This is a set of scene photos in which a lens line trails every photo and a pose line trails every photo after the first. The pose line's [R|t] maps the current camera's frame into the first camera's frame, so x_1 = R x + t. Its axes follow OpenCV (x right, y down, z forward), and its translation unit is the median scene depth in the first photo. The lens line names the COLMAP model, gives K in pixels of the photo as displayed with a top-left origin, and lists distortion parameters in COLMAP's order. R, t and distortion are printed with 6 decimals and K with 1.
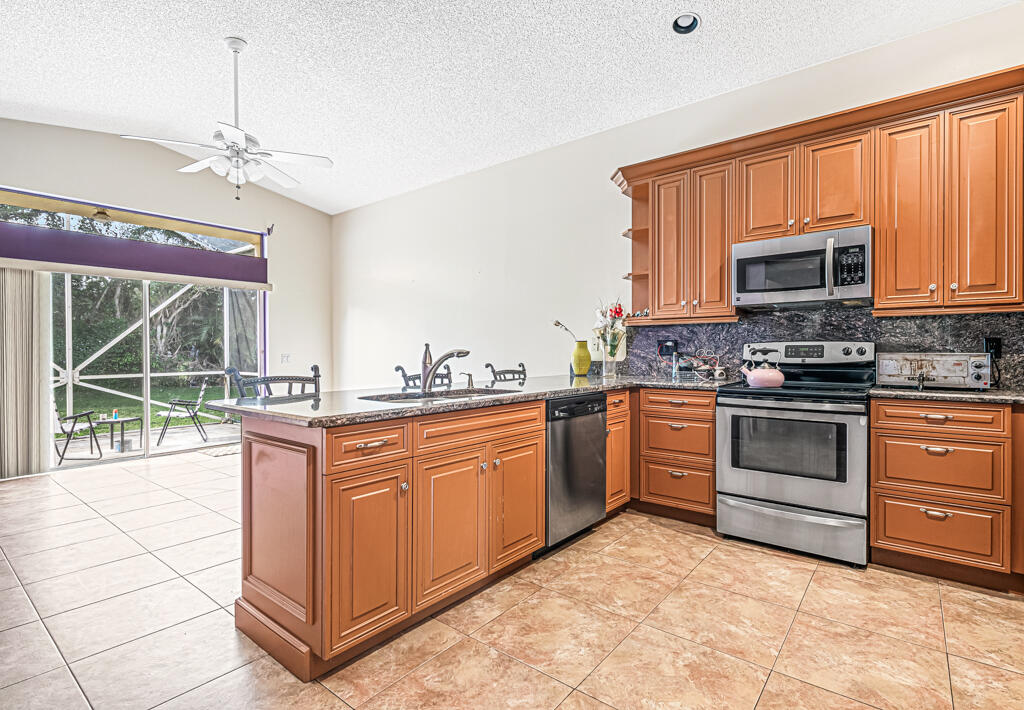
lens RADIAL K [[488.6, 0, 532.0], [0, 488.6, 355.1], [0, 0, 1]] dist [0.006669, -0.003688]
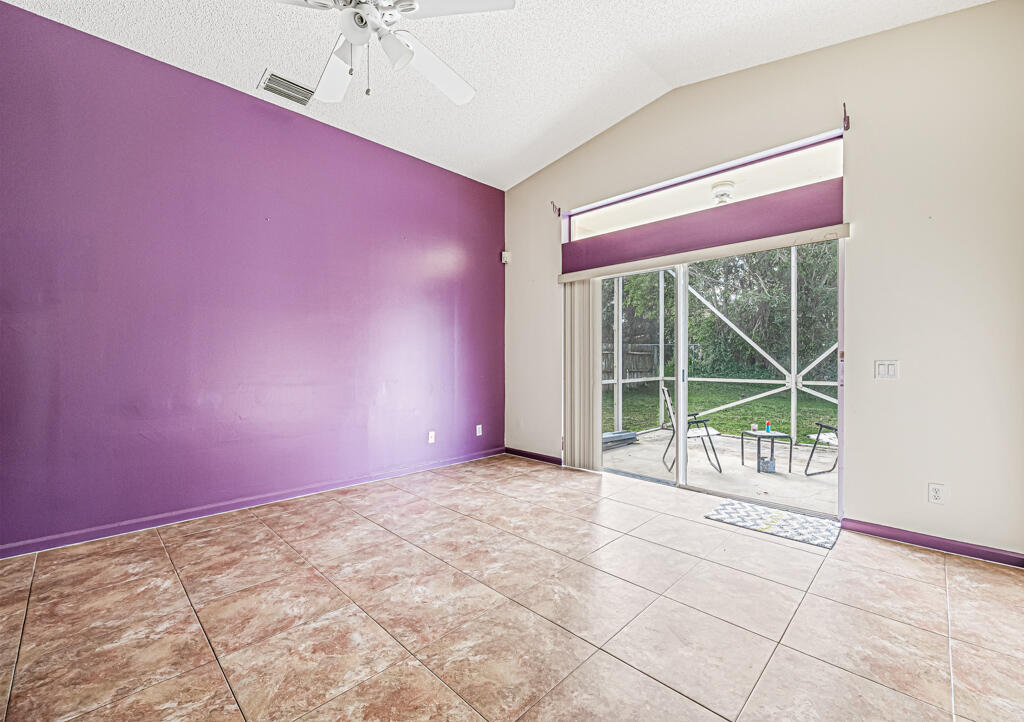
lens RADIAL K [[421.9, 0, 539.8], [0, 421.9, 364.5], [0, 0, 1]] dist [-0.009750, -0.000139]
pose [[-0.080623, 0.020401, -0.996536, -0.124384], [-0.008764, 0.999737, 0.021175, -0.007684], [0.996706, 0.010441, -0.080423, 1.324338]]
